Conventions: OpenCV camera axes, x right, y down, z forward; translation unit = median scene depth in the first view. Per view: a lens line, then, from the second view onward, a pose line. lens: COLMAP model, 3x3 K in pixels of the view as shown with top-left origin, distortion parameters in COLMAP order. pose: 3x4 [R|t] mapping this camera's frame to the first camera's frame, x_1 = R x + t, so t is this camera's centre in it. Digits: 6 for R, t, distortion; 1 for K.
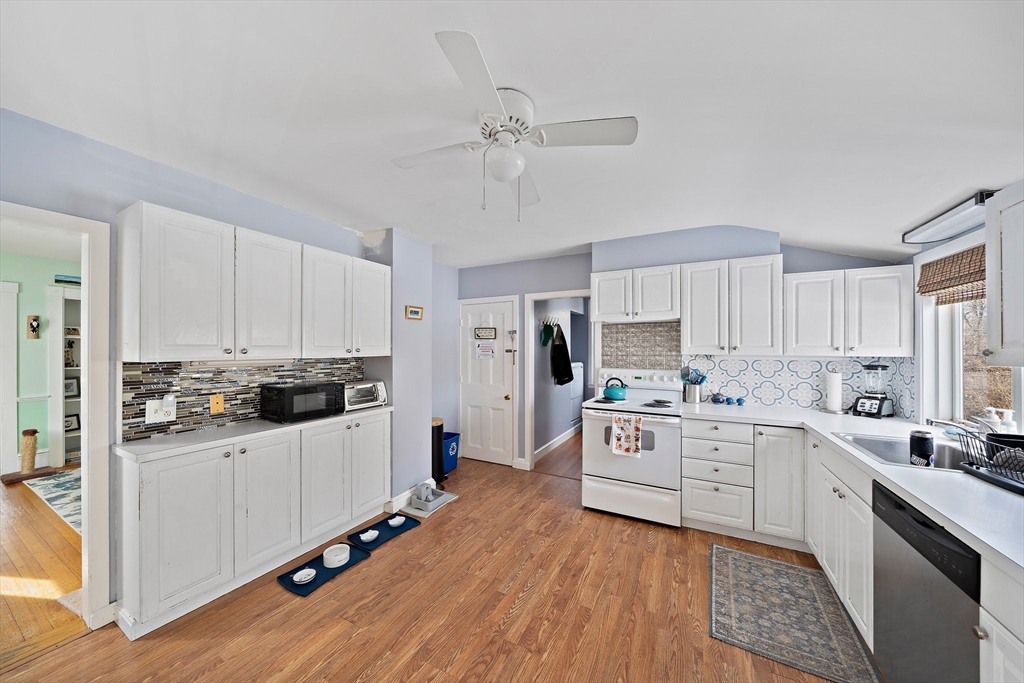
lens RADIAL K [[348.6, 0, 506.7], [0, 348.6, 345.5], [0, 0, 1]] dist [-0.003392, -0.000031]
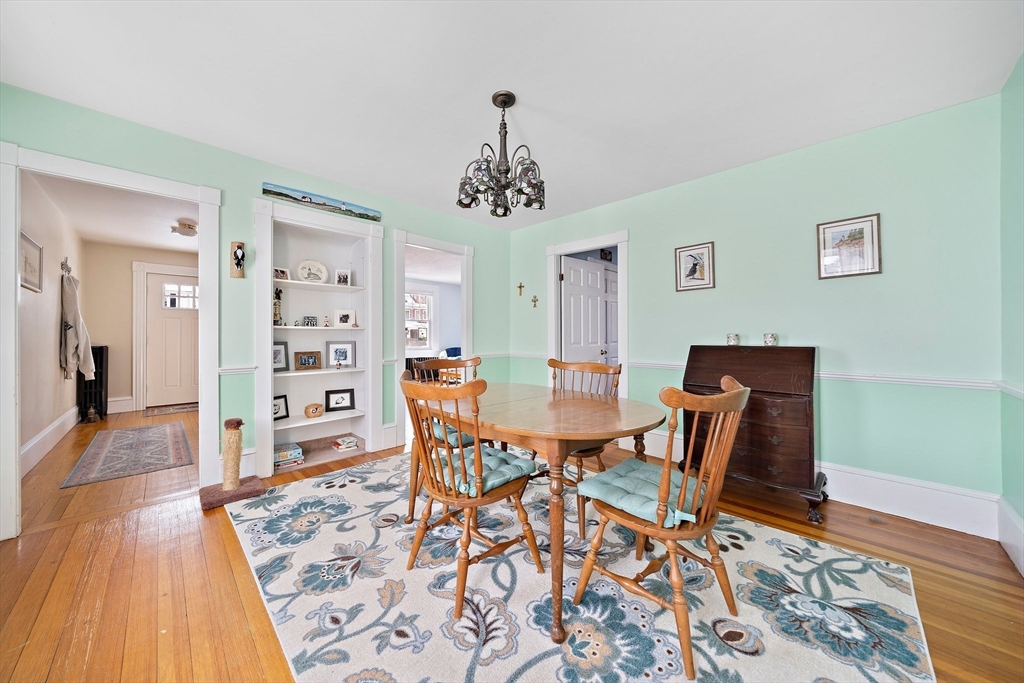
lens RADIAL K [[348.6, 0, 505.3], [0, 348.6, 335.4], [0, 0, 1]] dist [-0.003392, -0.000031]
pose [[0.959339, 0.000062, -0.282257, -0.684980], [0.000248, 0.999999, 0.001063, 0.085442], [0.282256, -0.001090, 0.959338, 0.503807]]
